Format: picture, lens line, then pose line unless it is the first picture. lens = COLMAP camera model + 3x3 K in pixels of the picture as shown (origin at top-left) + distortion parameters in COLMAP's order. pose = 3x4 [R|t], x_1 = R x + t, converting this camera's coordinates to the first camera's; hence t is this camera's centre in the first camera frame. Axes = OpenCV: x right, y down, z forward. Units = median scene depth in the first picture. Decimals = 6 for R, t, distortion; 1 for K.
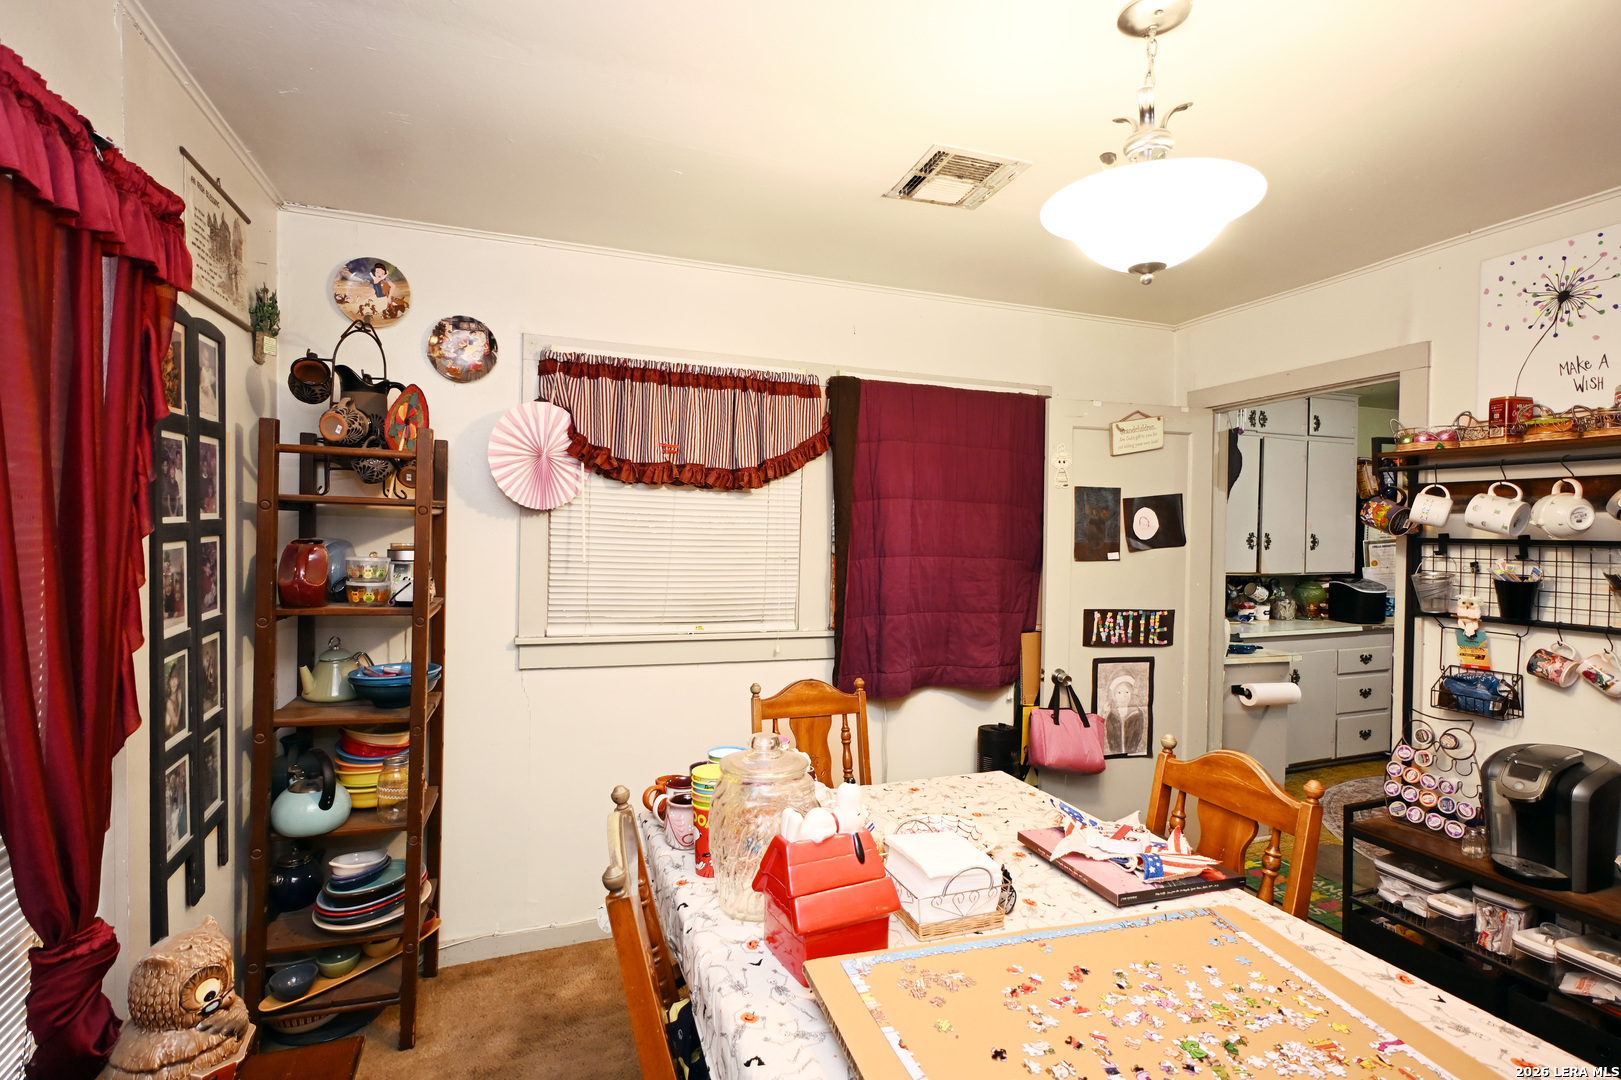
lens RADIAL K [[789.5, 0, 815.9], [0, 789.5, 540.8], [0, 0, 1]] dist [-0.001334, 0.002246]
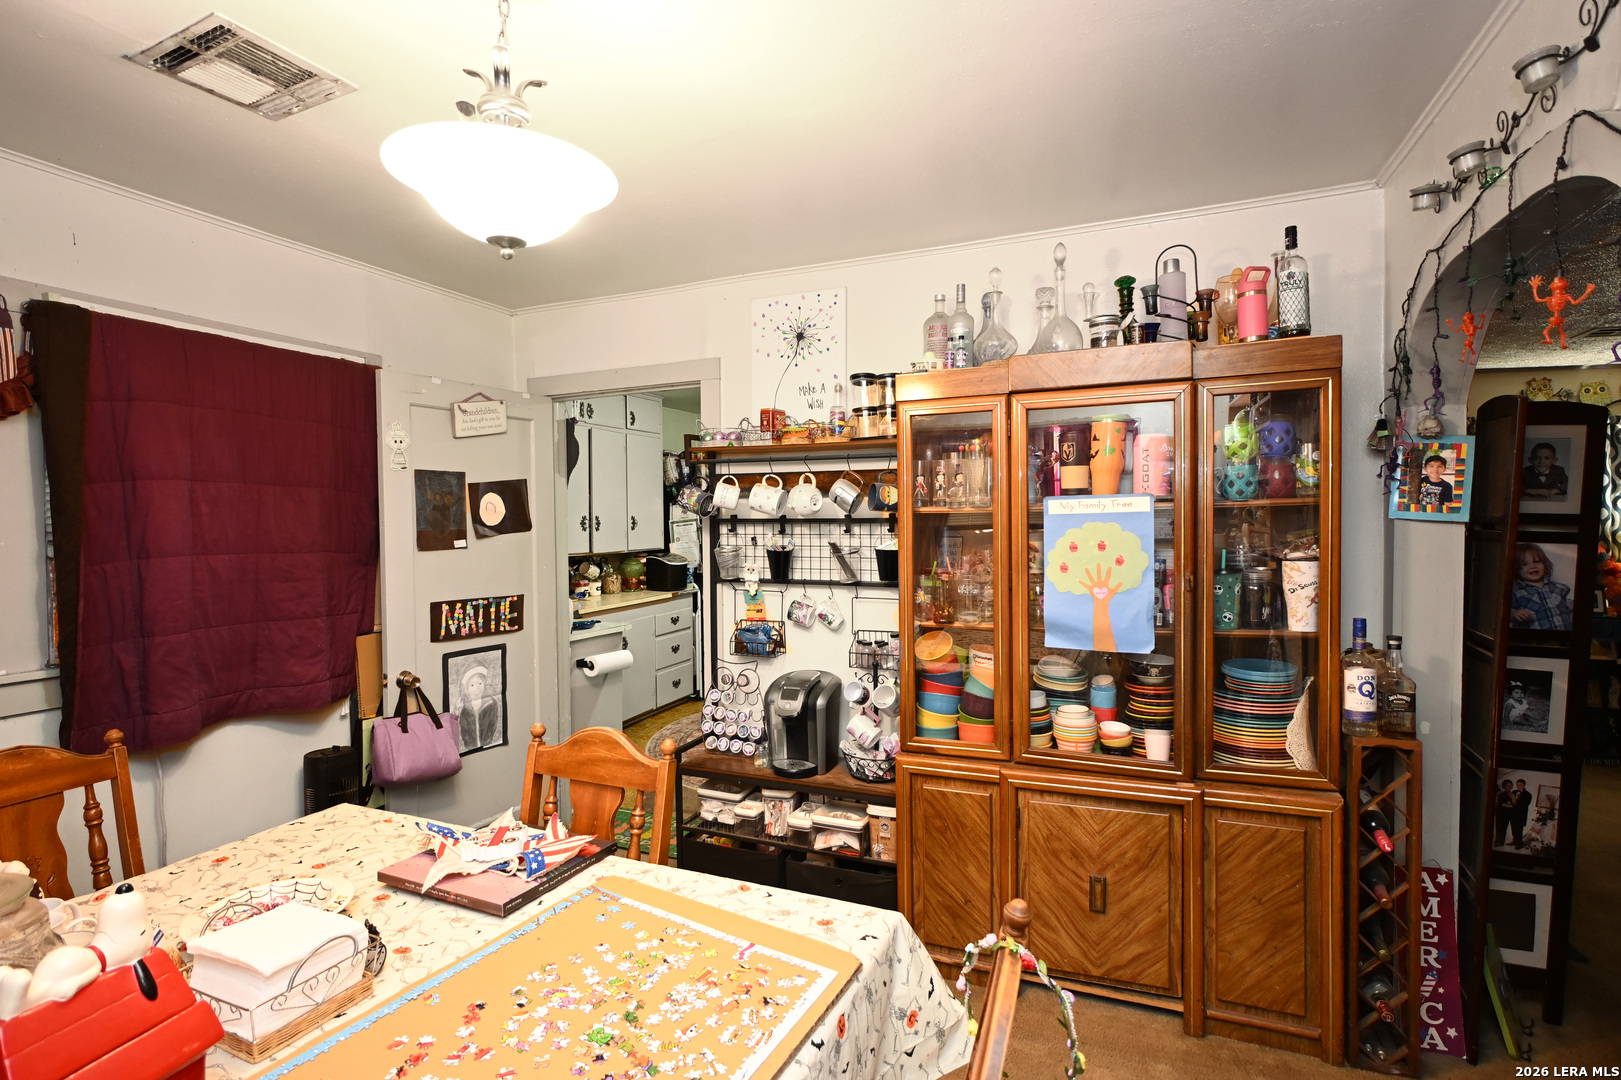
lens RADIAL K [[789.5, 0, 815.4], [0, 789.5, 540.7], [0, 0, 1]] dist [-0.001334, 0.002246]
pose [[0.695026, -0.040398, 0.717849, -0.011037], [0.025650, 0.999178, 0.031396, -0.004505], [-0.718527, -0.003409, 0.695491, 0.044945]]
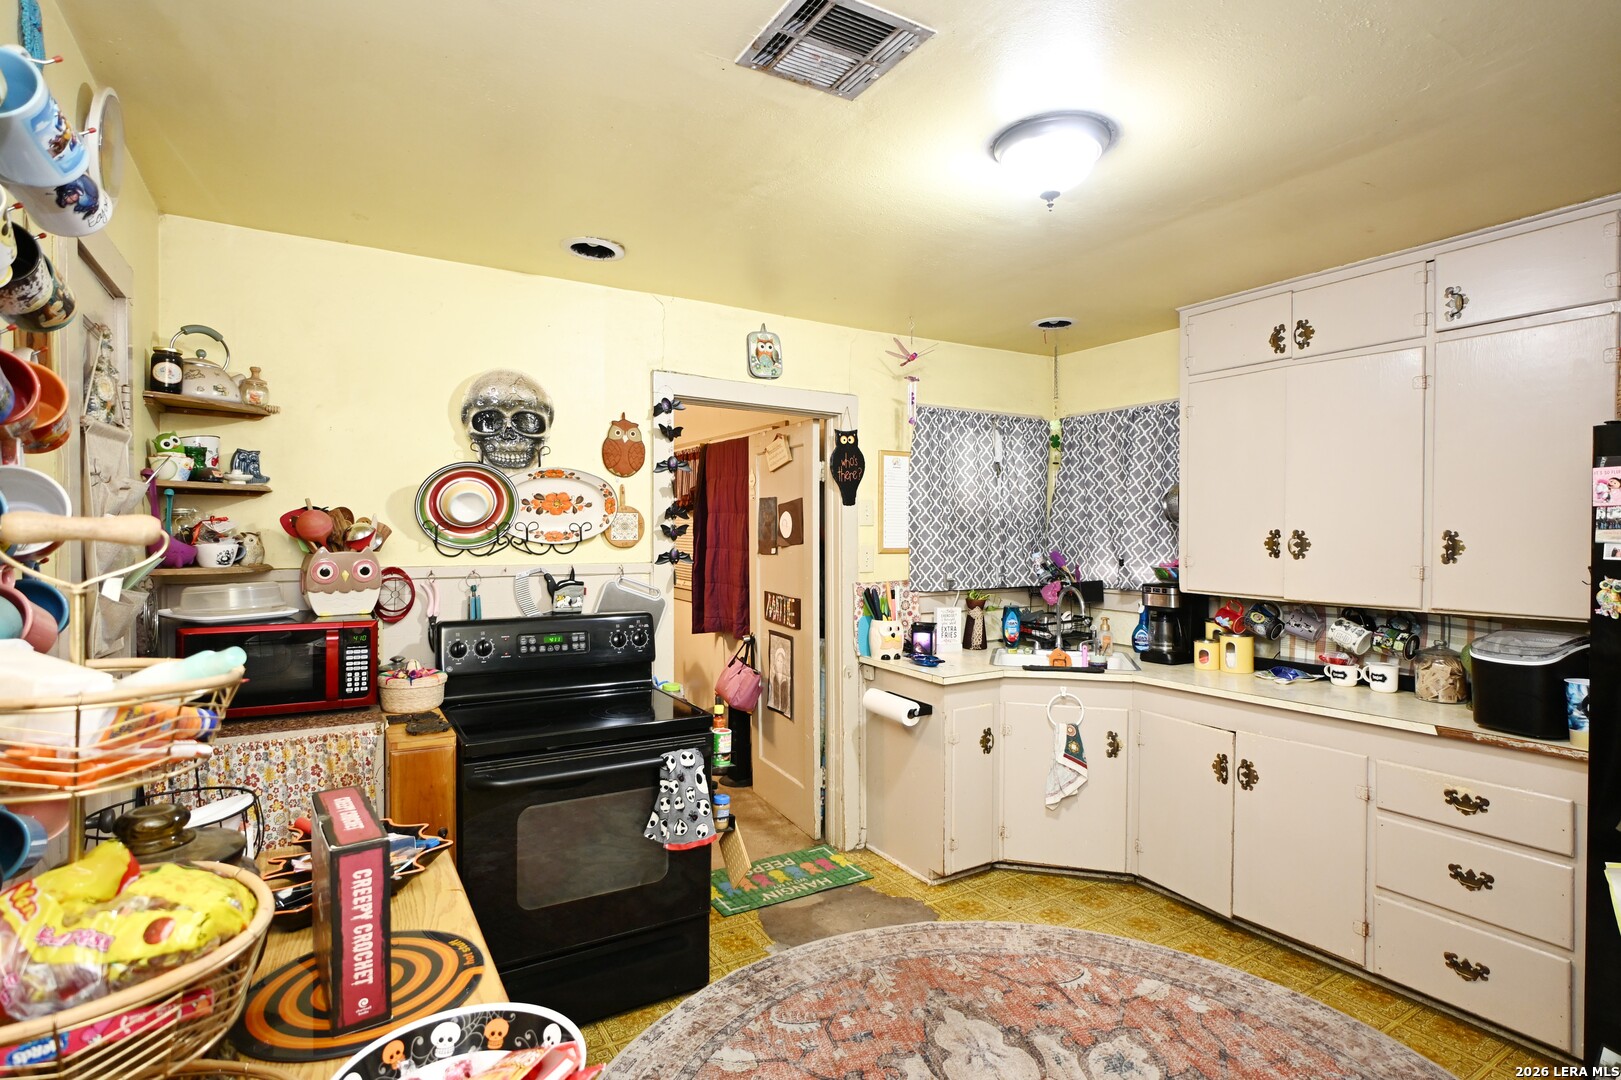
lens RADIAL K [[789.5, 0, 819.2], [0, 789.5, 536.9], [0, 0, 1]] dist [-0.001334, 0.002246]
pose [[0.194056, -0.003975, -0.980982, 2.303082], [-0.009662, 0.999936, -0.005963, 0.005211], [0.980943, 0.010635, 0.194005, 1.163178]]
